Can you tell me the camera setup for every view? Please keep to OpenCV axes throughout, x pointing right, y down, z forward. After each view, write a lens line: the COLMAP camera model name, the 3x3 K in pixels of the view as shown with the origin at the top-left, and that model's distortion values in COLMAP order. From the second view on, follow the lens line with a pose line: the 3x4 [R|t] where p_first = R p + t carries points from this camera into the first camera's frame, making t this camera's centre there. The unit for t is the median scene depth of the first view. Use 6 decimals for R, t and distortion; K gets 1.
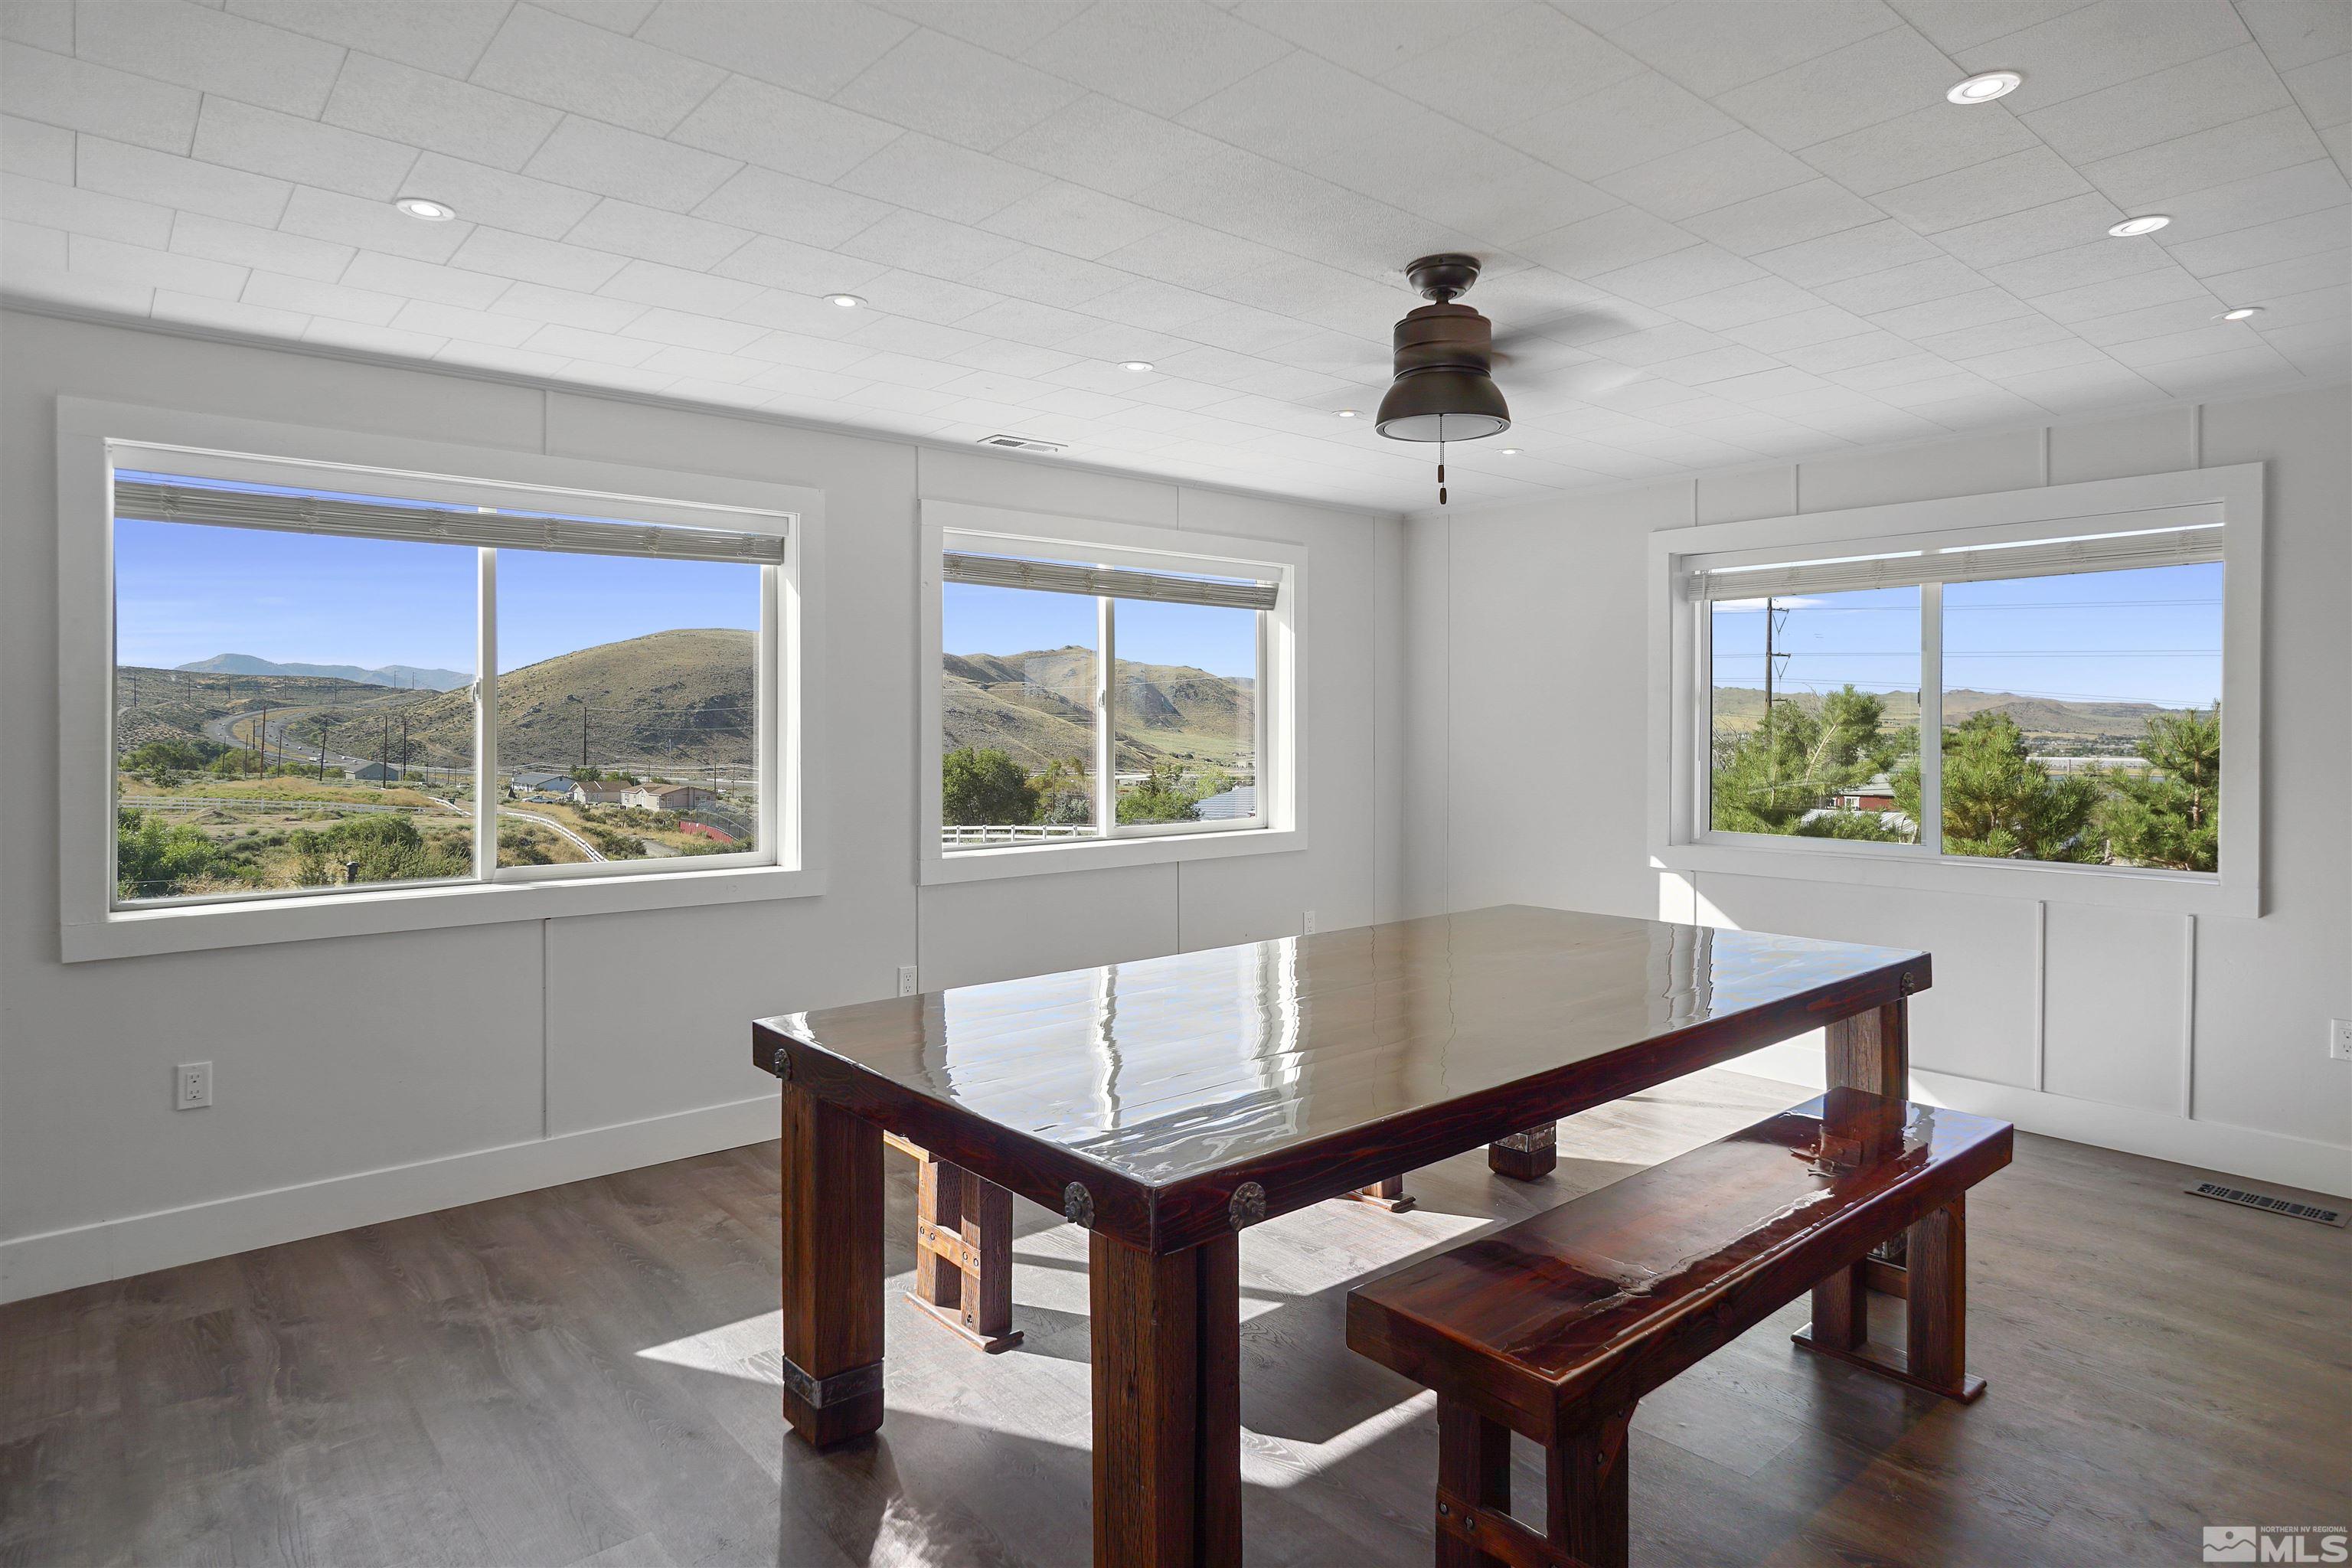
lens RADIAL K [[1305.1, 0, 1176.0], [0, 1305.1, 784.0], [0, 0, 1]] dist [-0.005874, -0.000747]
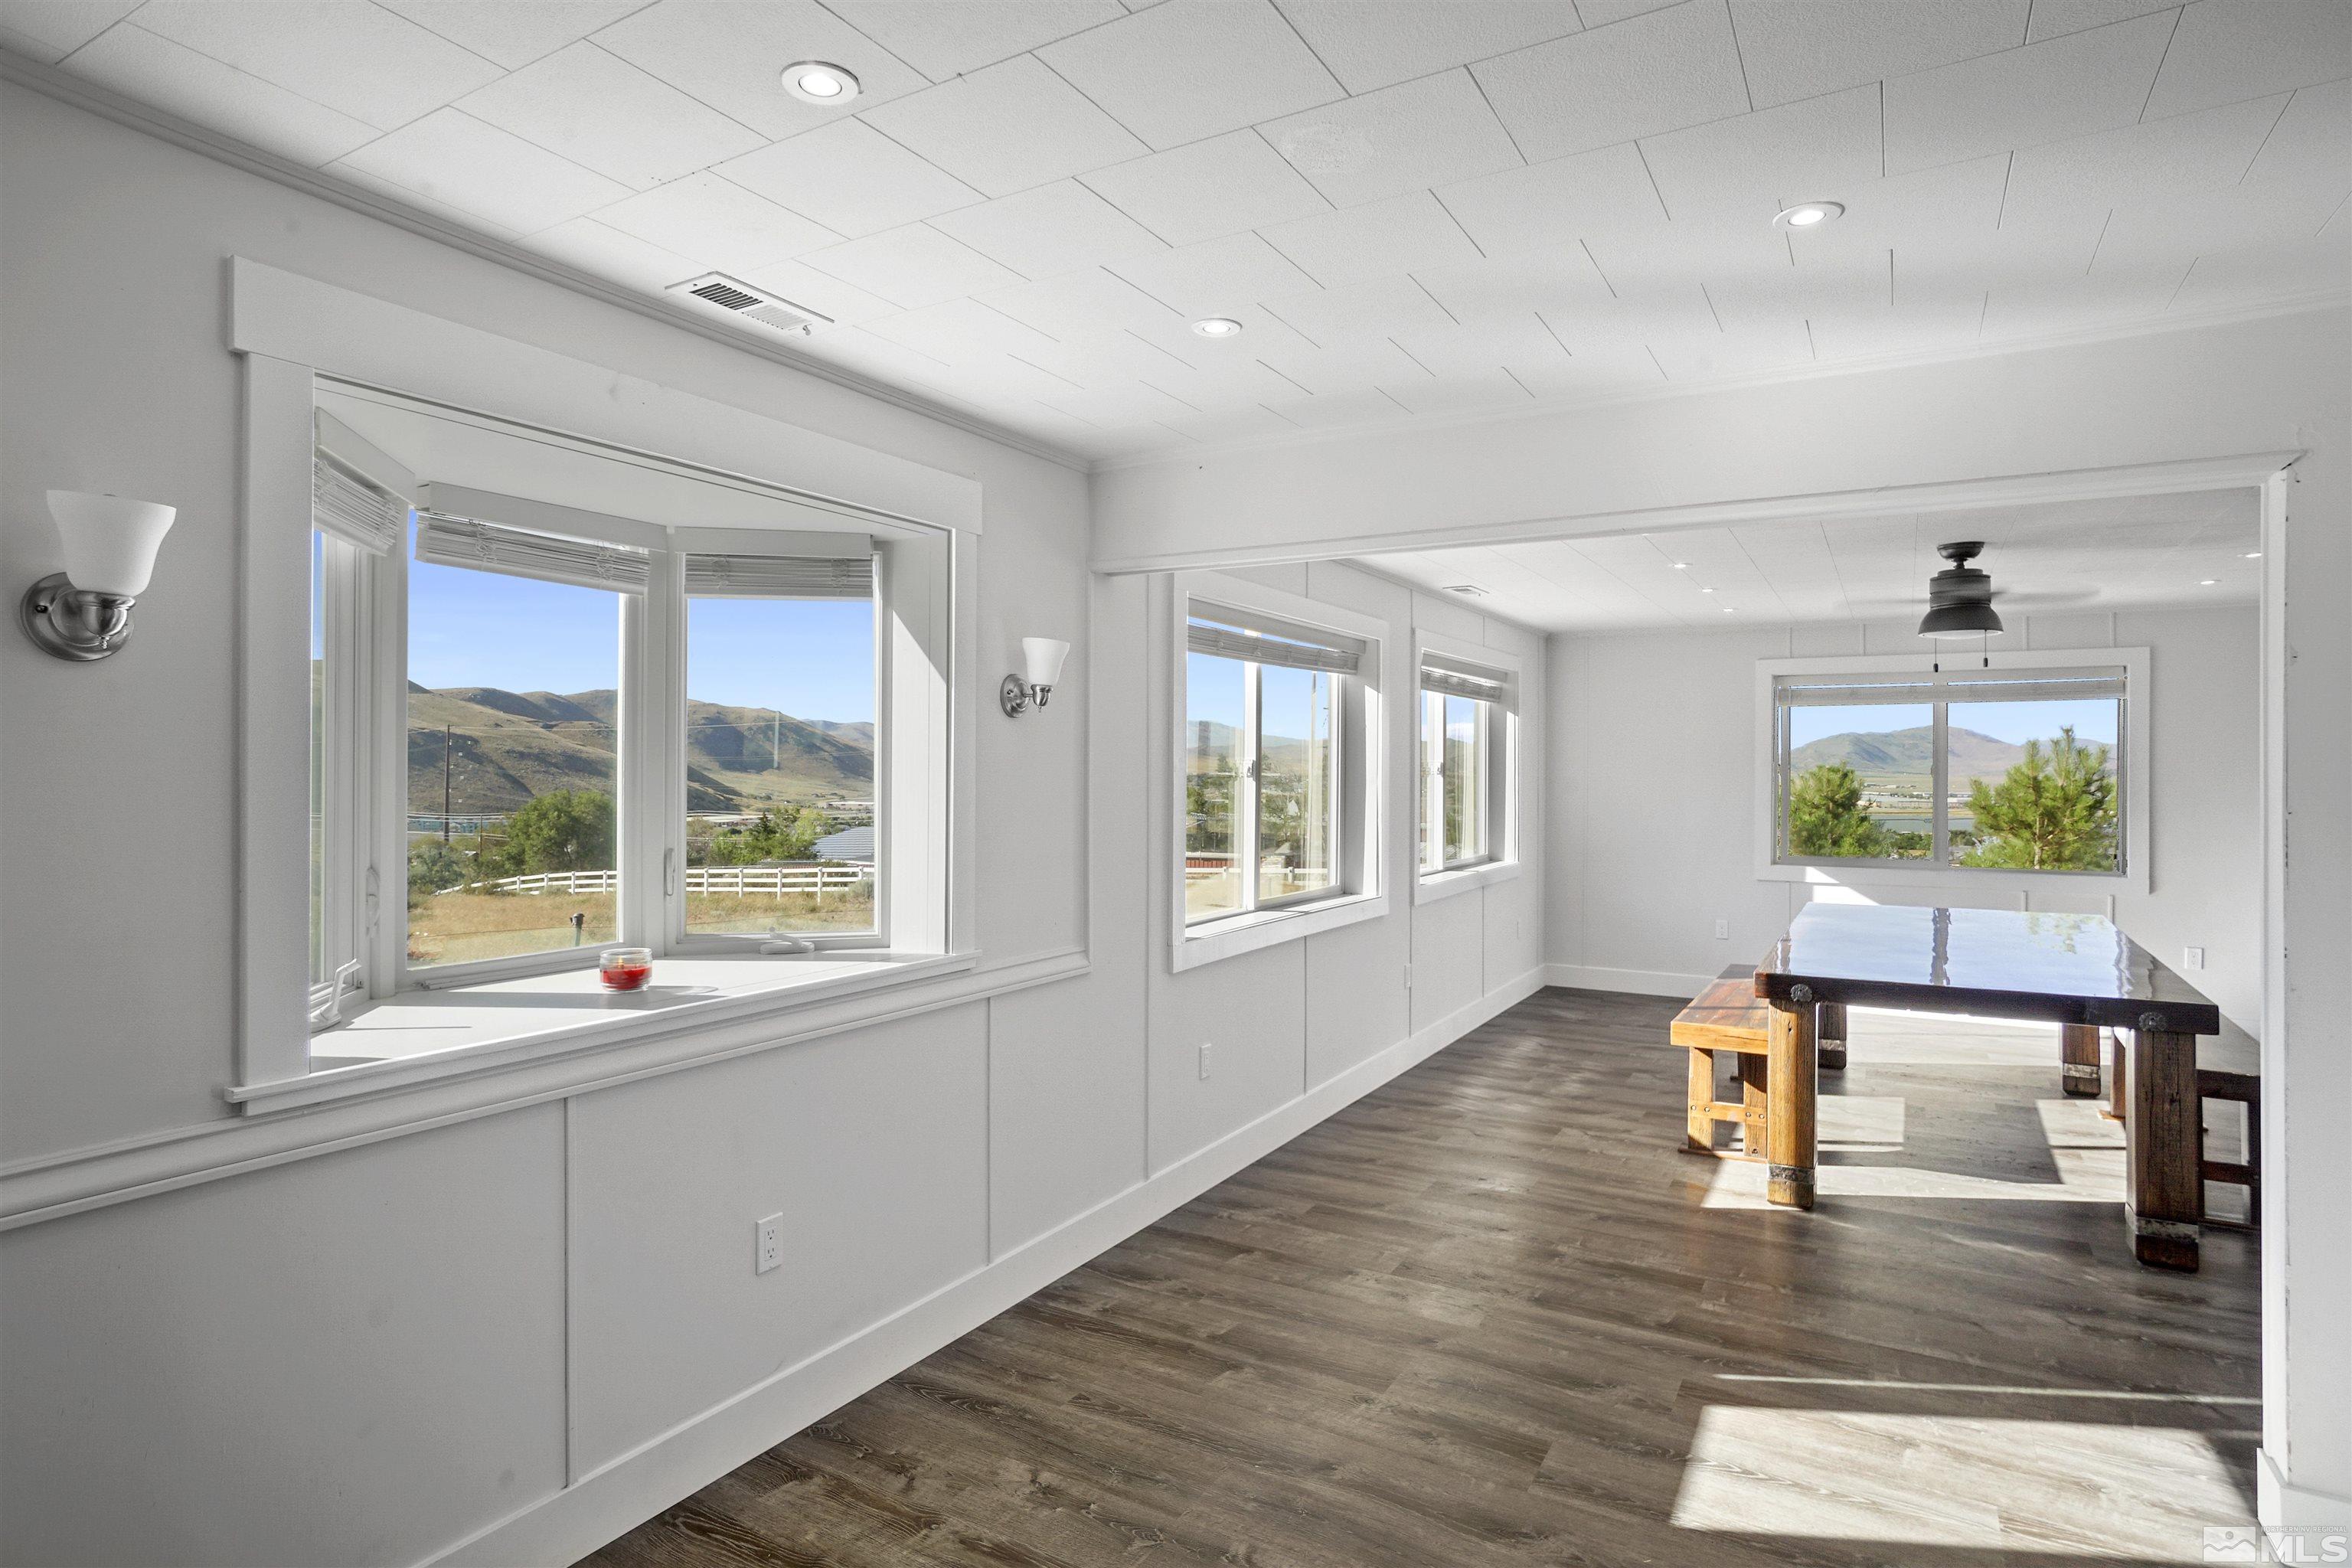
lens RADIAL K [[1238.6, 0, 1176.0], [0, 1238.6, 784.0], [0, 0, 1]] dist [-0.022161, 0.000526]
pose [[0.947051, -0.001244, 0.321082, -1.009140], [0.011328, 0.999499, -0.029539, -0.016876], [-0.320884, 0.031612, 0.946591, -0.196324]]
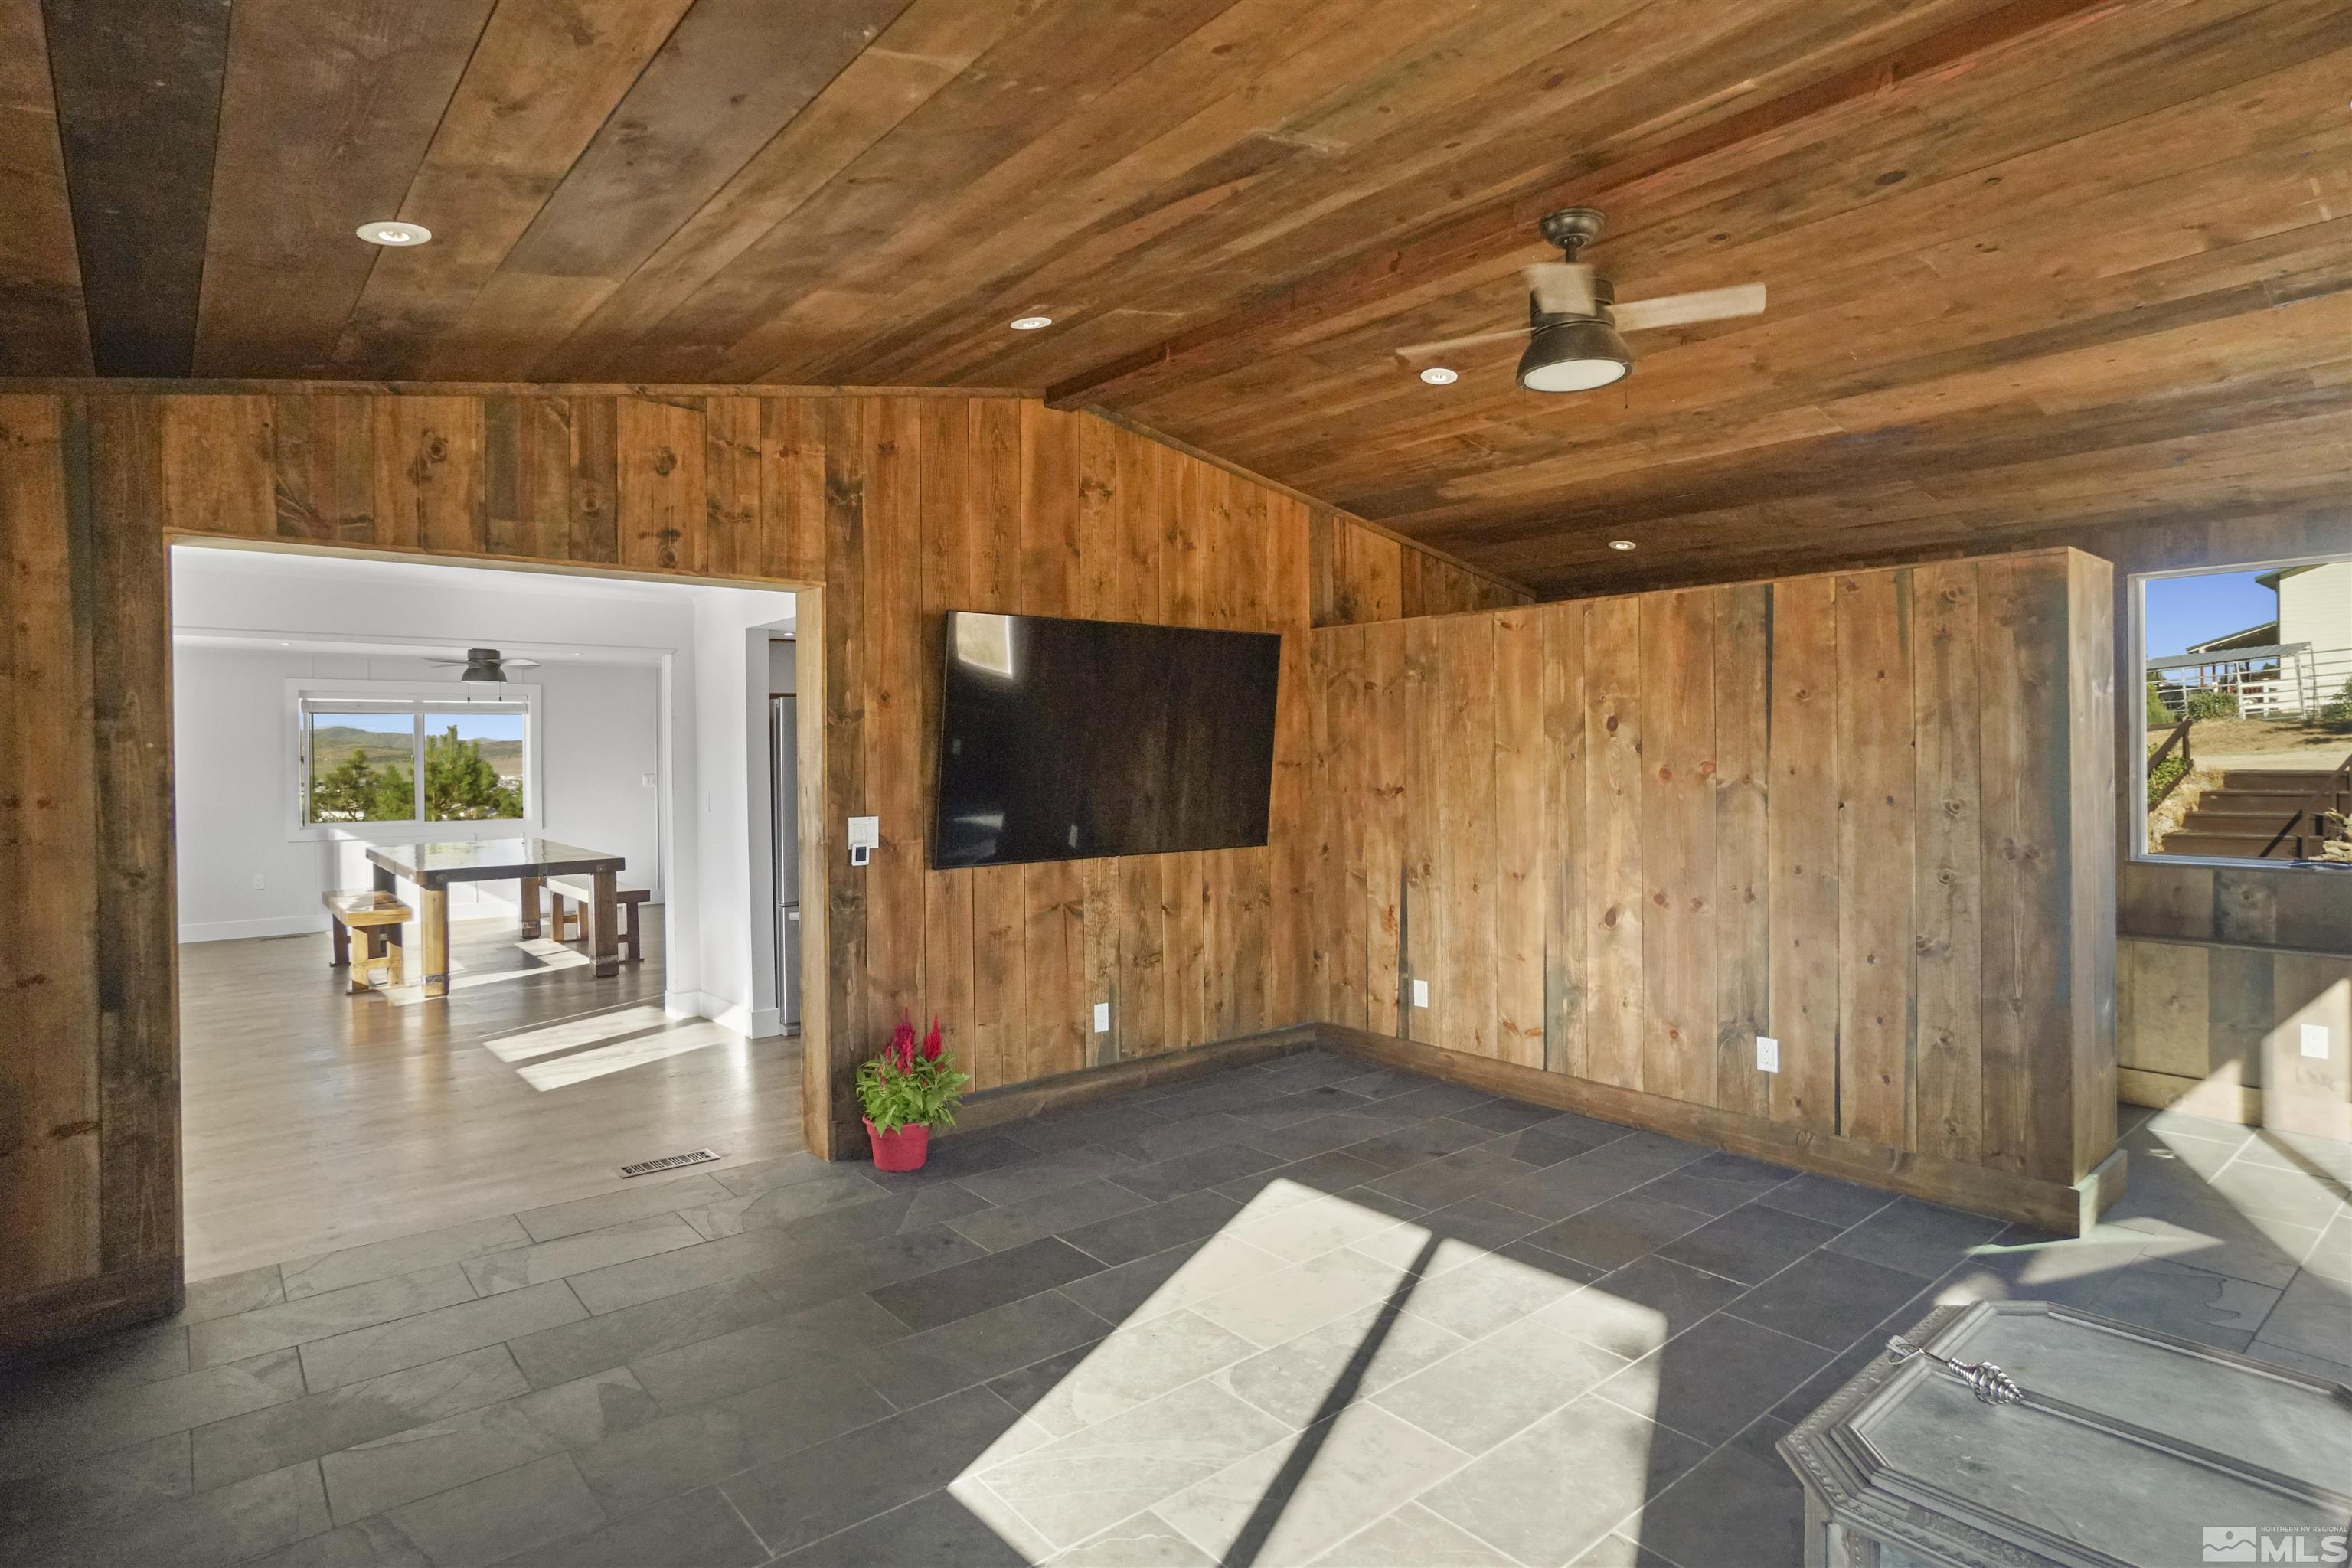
lens RADIAL K [[1238.6, 0, 1176.0], [0, 1238.6, 784.0], [0, 0, 1]] dist [-0.022161, 0.000526]
pose [[0.015698, -0.020372, 0.999669, -2.099930], [0.045852, 0.998755, 0.019633, 0.005506], [-0.998825, 0.045528, 0.016613, -0.575830]]
